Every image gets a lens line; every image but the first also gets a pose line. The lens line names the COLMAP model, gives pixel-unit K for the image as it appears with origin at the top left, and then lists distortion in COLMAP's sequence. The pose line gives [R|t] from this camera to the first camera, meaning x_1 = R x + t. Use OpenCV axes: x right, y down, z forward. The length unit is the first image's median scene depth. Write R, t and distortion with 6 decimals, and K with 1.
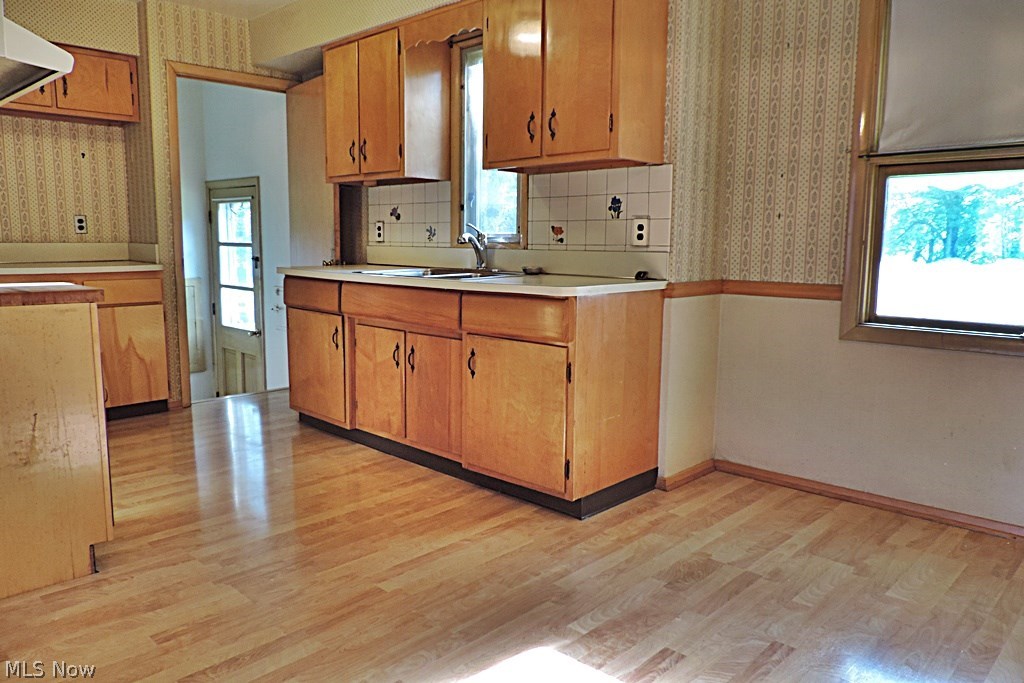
lens RADIAL K [[724.6, 0, 512.2], [0, 724.6, 343.9], [0, 0, 1]] dist [-0.021452, 0.002345]
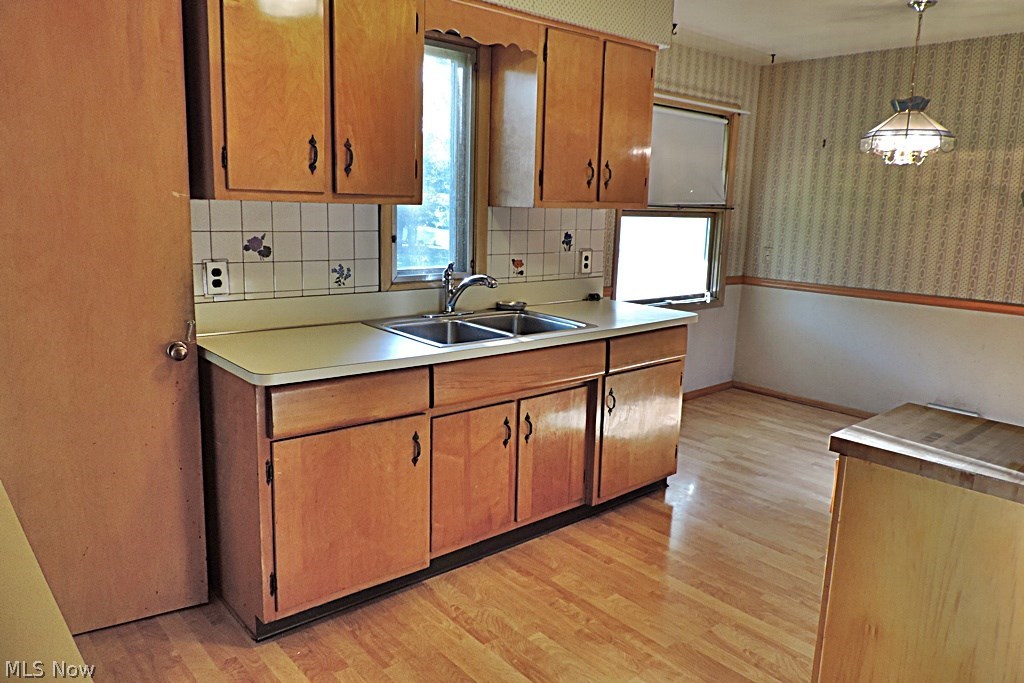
lens RADIAL K [[724.6, 0, 518.6], [0, 724.6, 343.2], [0, 0, 1]] dist [-0.021452, 0.002345]
pose [[0.079589, -0.199790, 0.976601, -0.850616], [0.111698, 0.975326, 0.190426, -0.215102], [-0.990550, 0.093929, 0.099942, 0.810704]]
